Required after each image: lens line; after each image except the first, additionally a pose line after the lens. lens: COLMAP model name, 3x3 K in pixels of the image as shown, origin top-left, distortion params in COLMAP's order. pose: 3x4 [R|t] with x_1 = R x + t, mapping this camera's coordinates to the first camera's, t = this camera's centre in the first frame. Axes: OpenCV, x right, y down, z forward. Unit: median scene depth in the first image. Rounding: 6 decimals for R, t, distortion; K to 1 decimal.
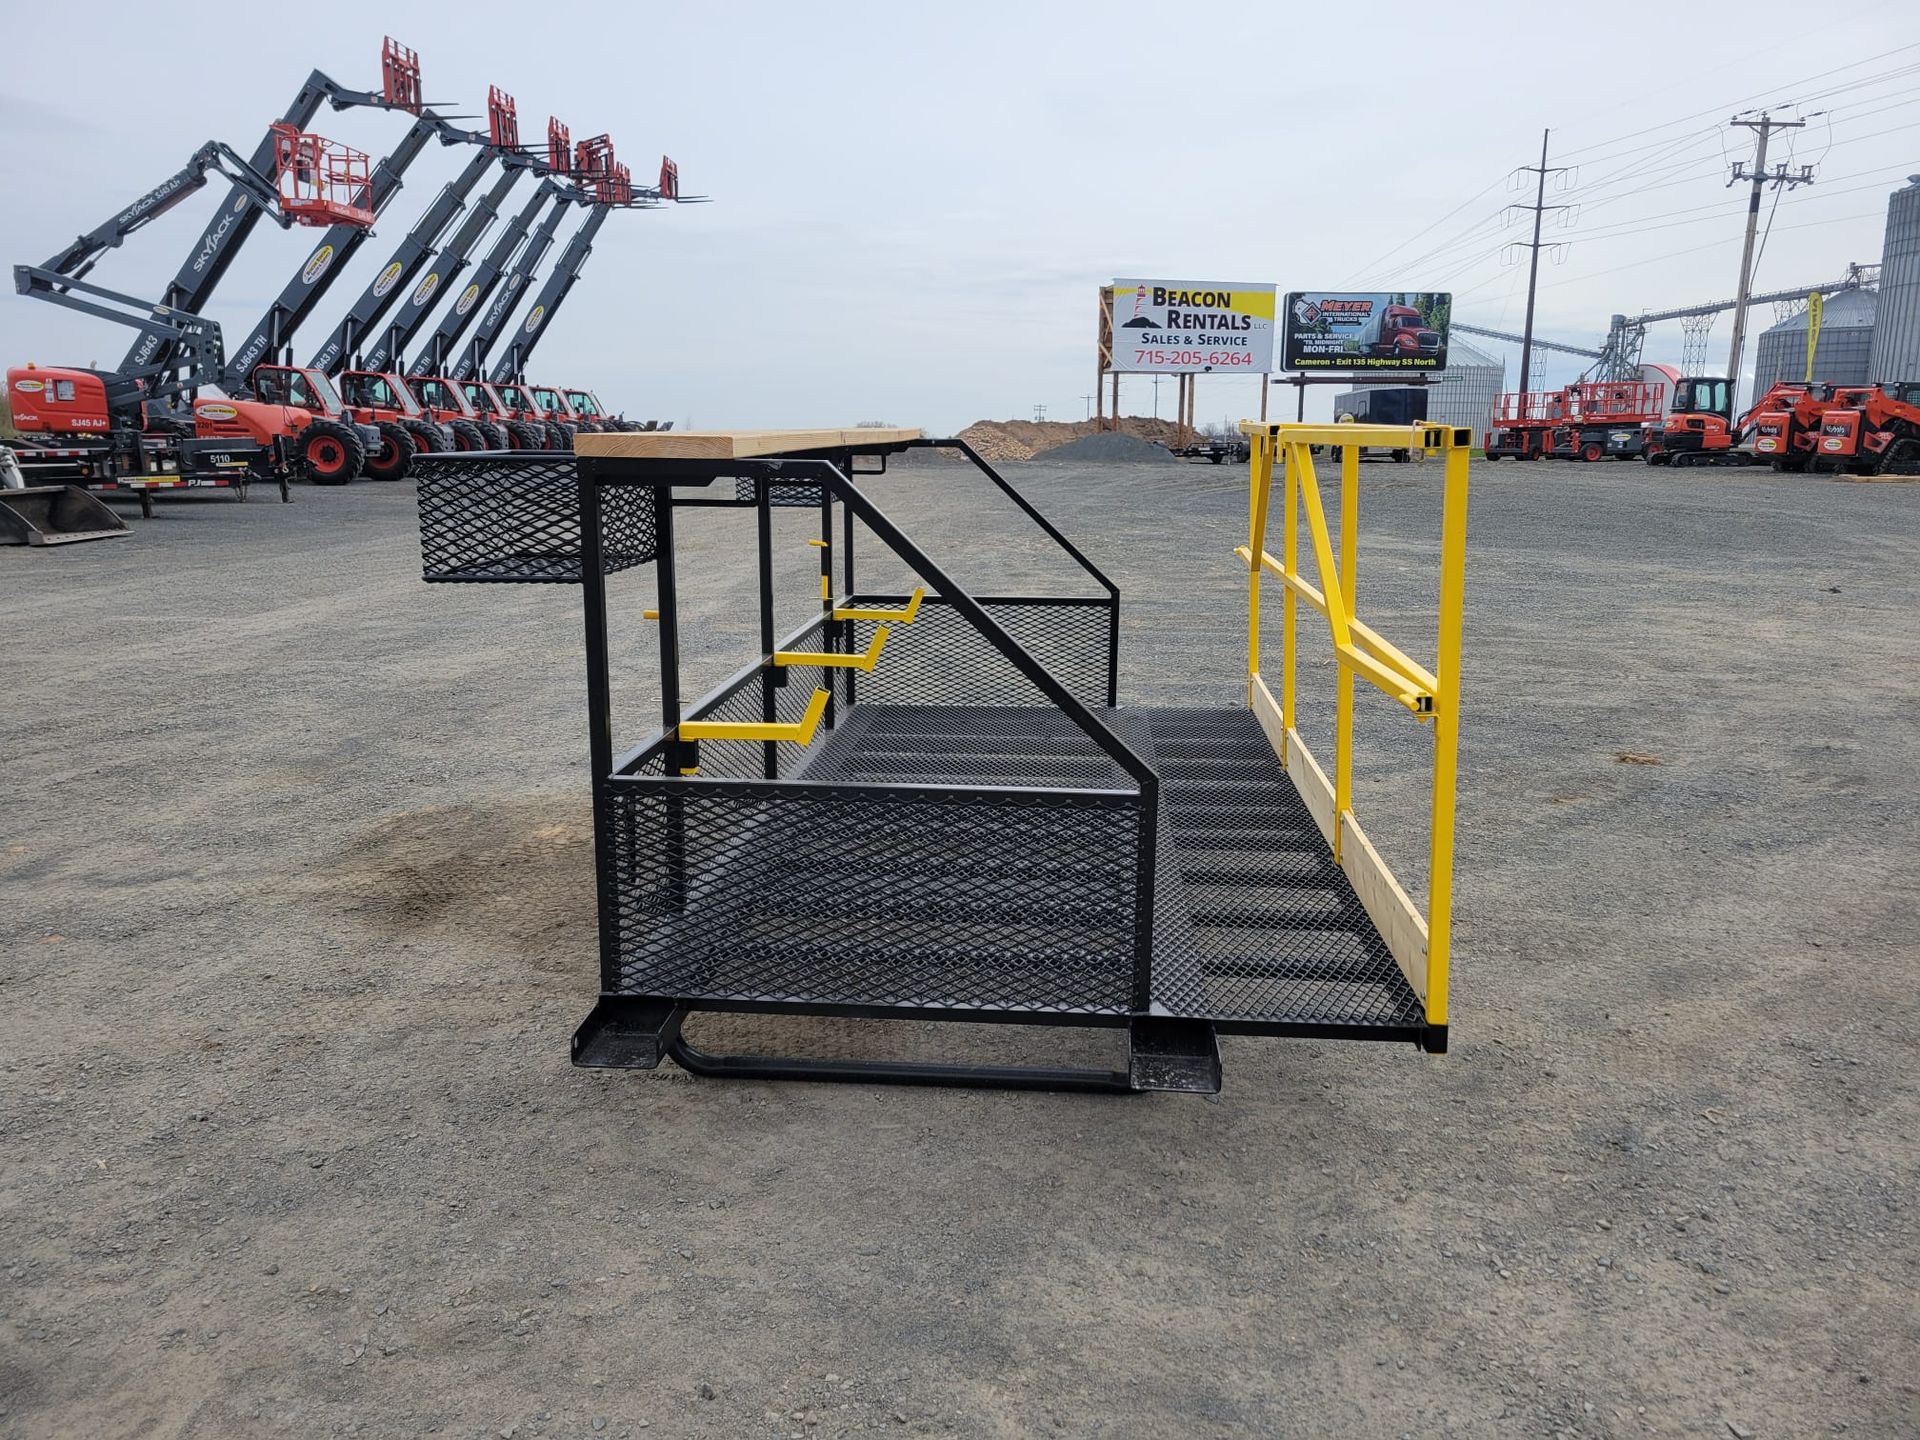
lens RADIAL K [[1430.5, 0, 951.4], [0, 1430.5, 700.6], [0, 0, 1]] dist [0.067295, -0.050636]
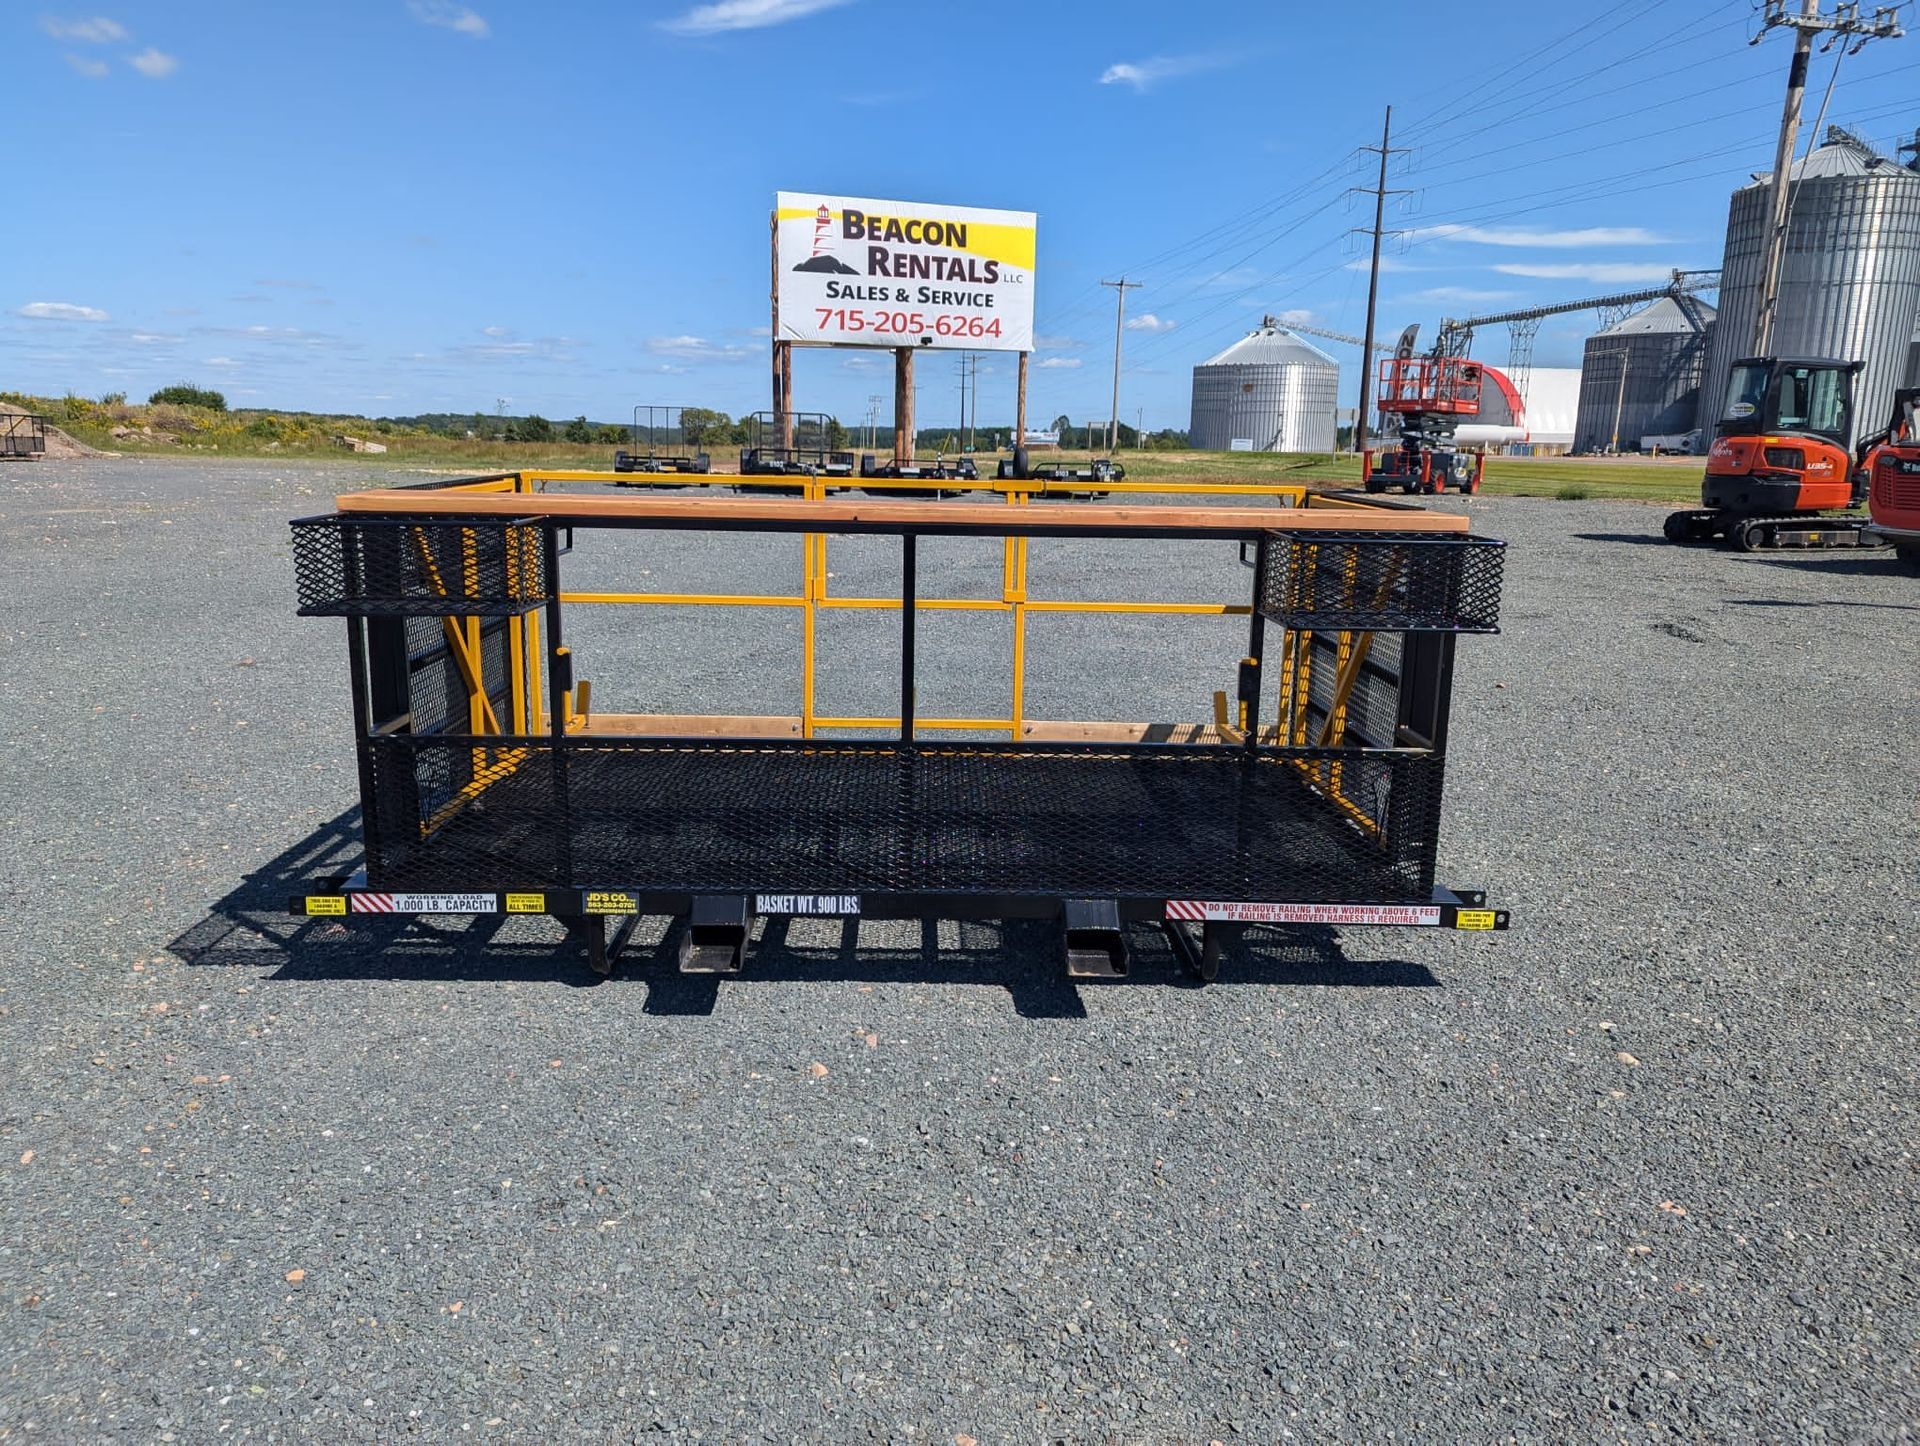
lens RADIAL K [[1396.5, 0, 967.5], [0, 1396.5, 675.3], [0, 0, 1]] dist [0.056856, -0.047998]
pose [[0.994235, -0.001356, 0.107218, 0.251619], [0.001818, 0.999989, -0.004212, -0.153699], [-0.107211, 0.004382, 0.994227, 0.740490]]
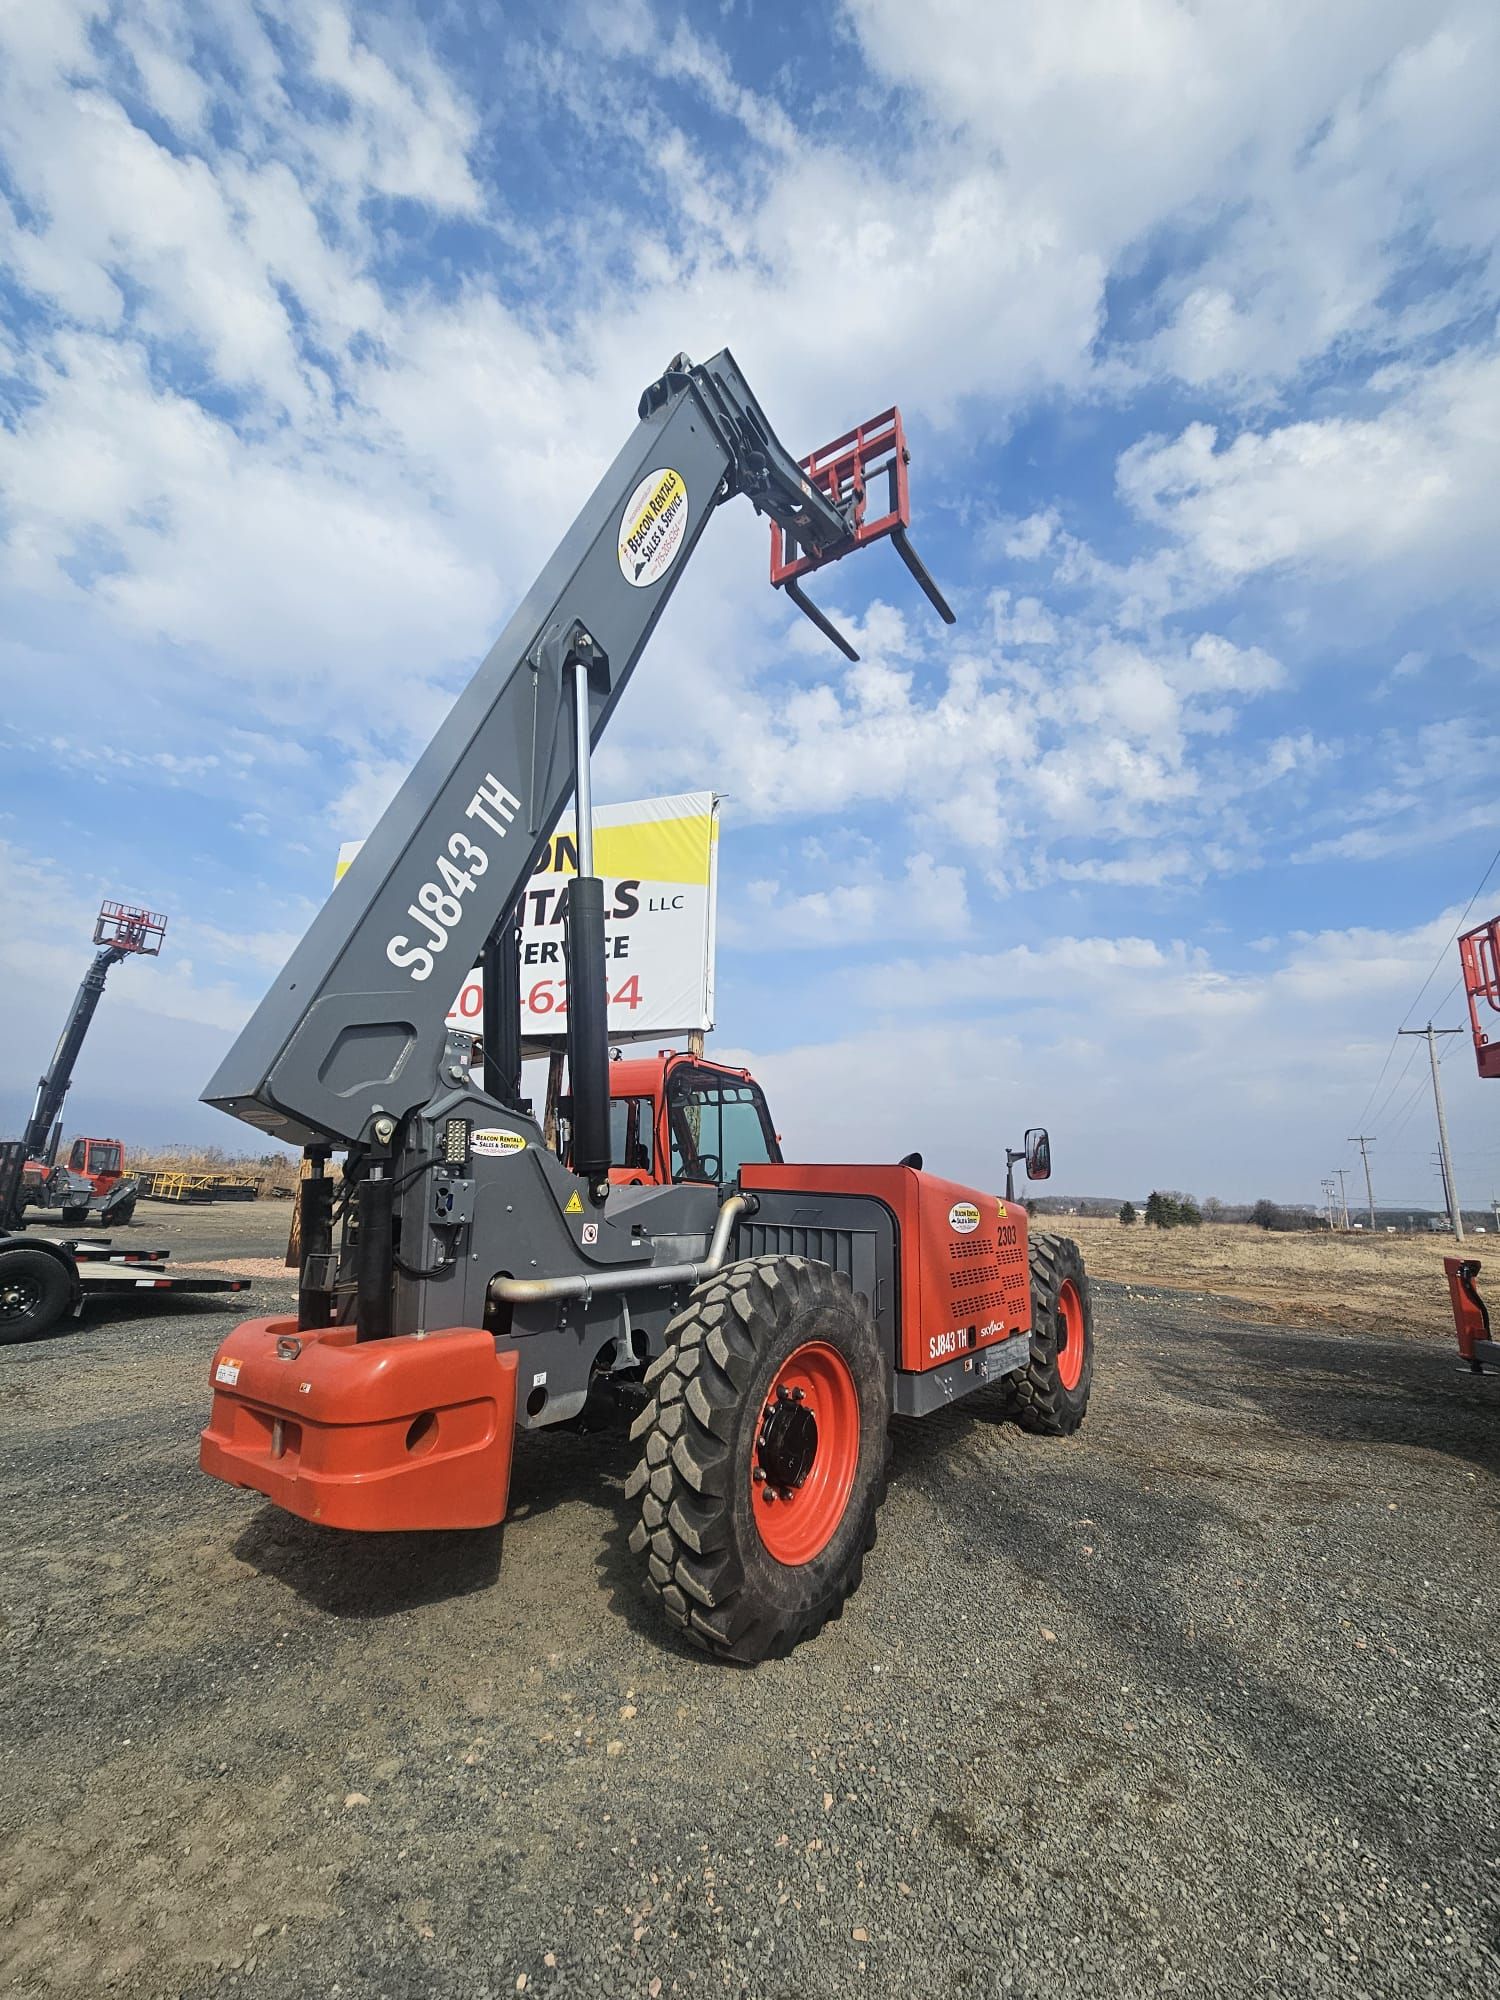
lens RADIAL K [[822.0, 0, 749.1], [0, 822.0, 1000.6], [0, 0, 1]] dist [-0.000550, -0.000048]
pose [[0.807954, -0.113080, -0.578294, 0.700845], [-0.132564, 0.921372, -0.365376, -0.334955], [0.574140, 0.371868, 0.729436, 1.762176]]
